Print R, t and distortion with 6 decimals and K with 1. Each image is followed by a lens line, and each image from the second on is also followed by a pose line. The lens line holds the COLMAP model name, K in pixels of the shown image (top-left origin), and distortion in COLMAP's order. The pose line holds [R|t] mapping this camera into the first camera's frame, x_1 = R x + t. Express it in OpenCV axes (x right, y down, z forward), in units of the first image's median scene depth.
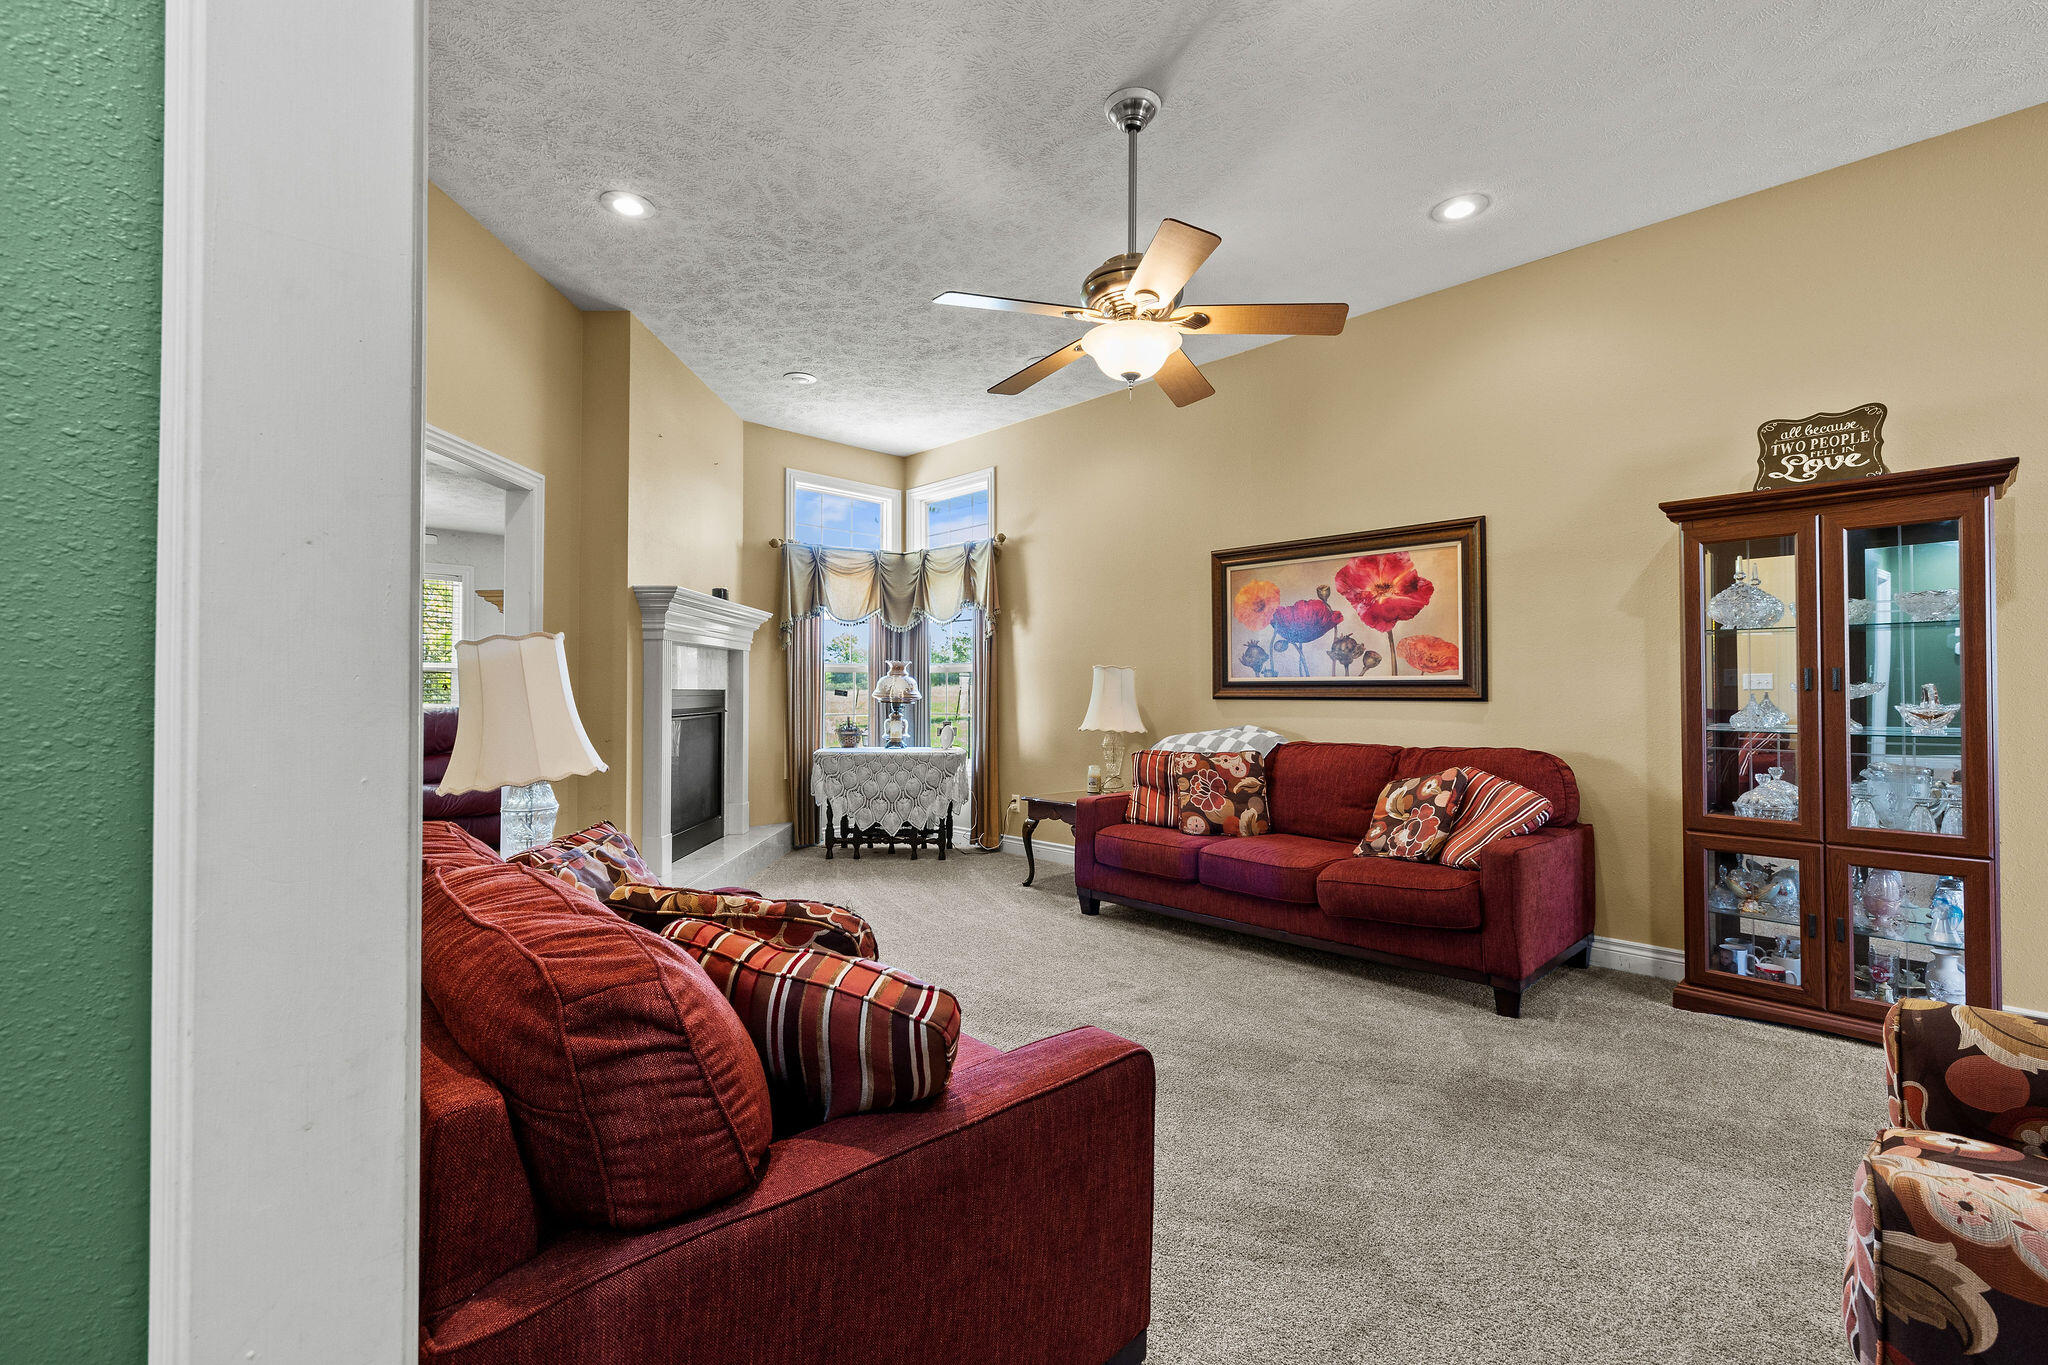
lens RADIAL K [[872.8, 0, 1060.6], [0, 872.8, 670.8], [0, 0, 1]] dist [0.001598, -0.000347]
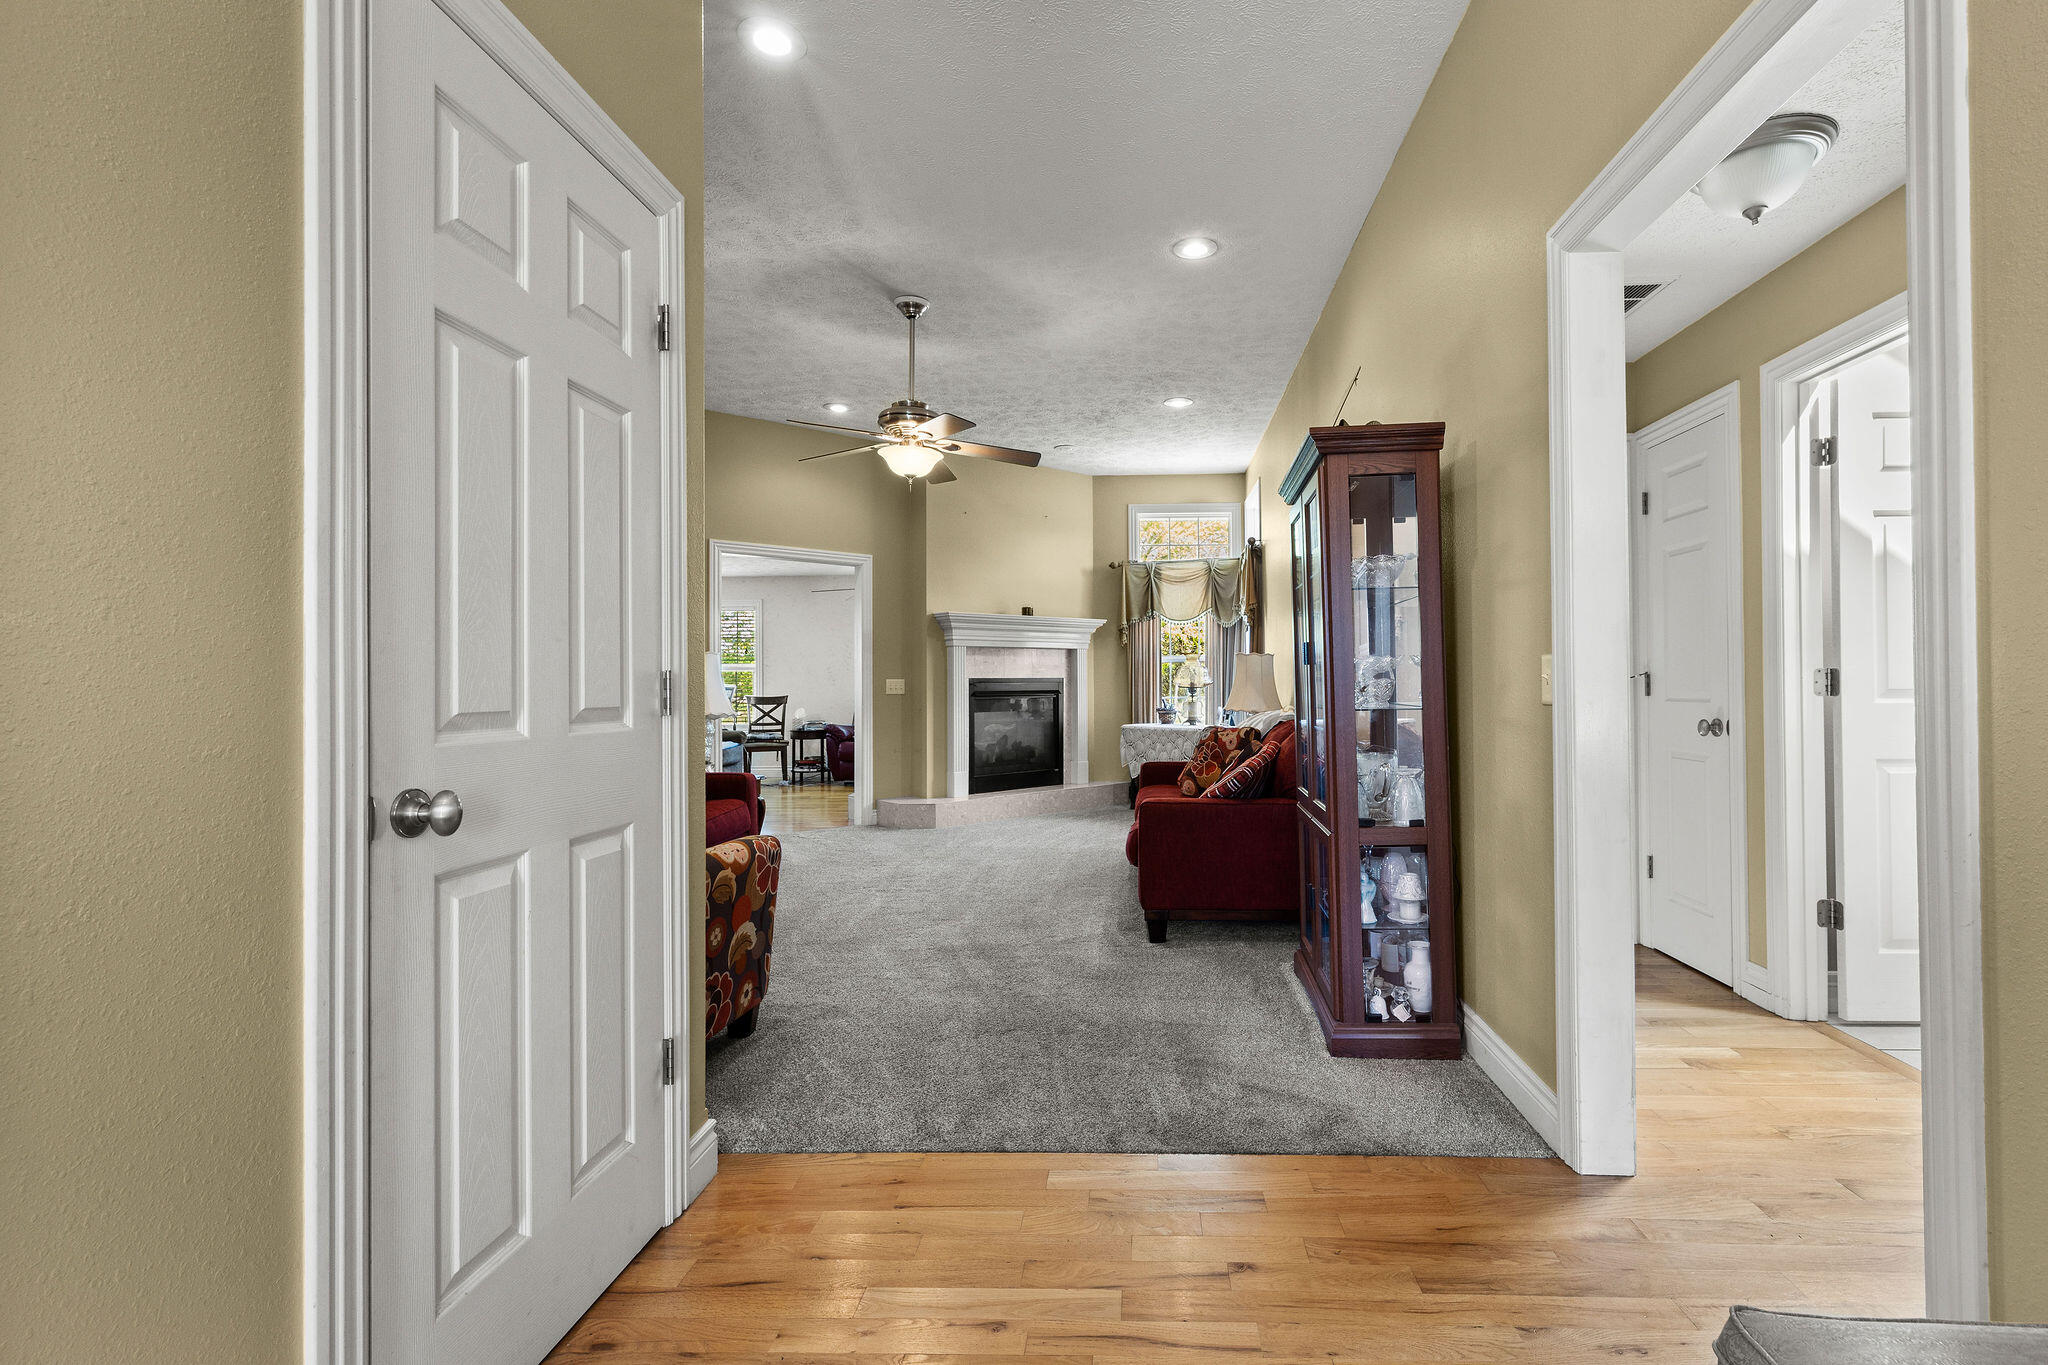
lens RADIAL K [[872.8, 0, 1061.9], [0, 872.8, 671.6], [0, 0, 1]] dist [0.001598, -0.000347]
pose [[0.692979, -0.015526, -0.720790, 1.092105], [0.024156, 0.999707, 0.001690, 0.016283], [0.720553, -0.018583, 0.693151, 0.069233]]
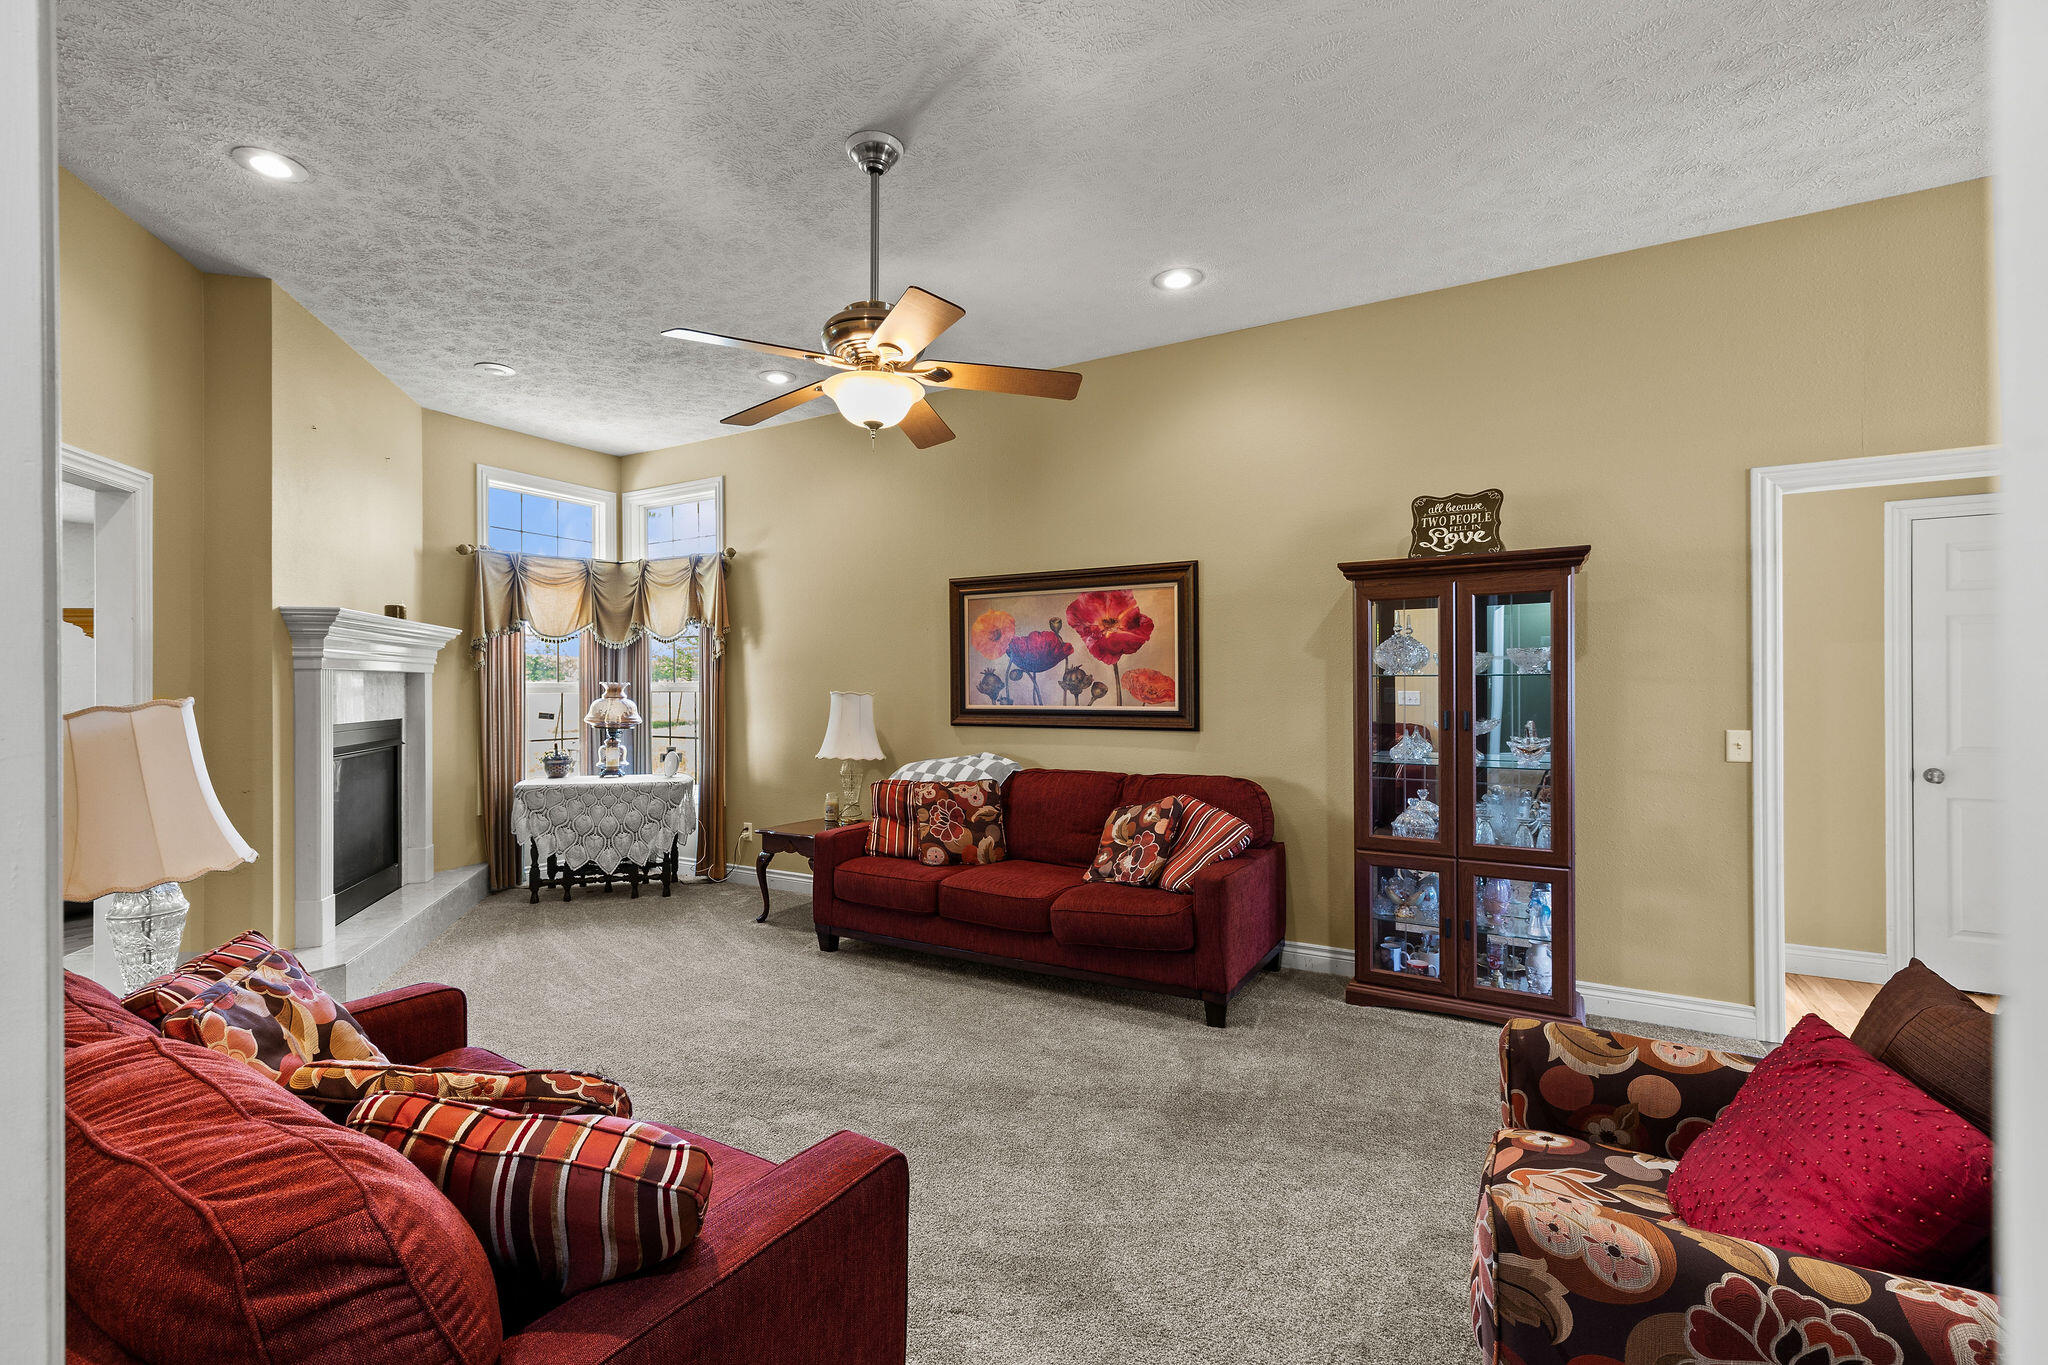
lens RADIAL K [[872.8, 0, 1016.6], [0, 872.8, 684.3], [0, 0, 1]] dist [0.001598, -0.000347]
pose [[0.968359, -0.001573, 0.249557, -0.008388], [-0.001733, 0.999914, 0.013024, -0.043913], [-0.249556, -0.013044, 0.968272, -0.005783]]
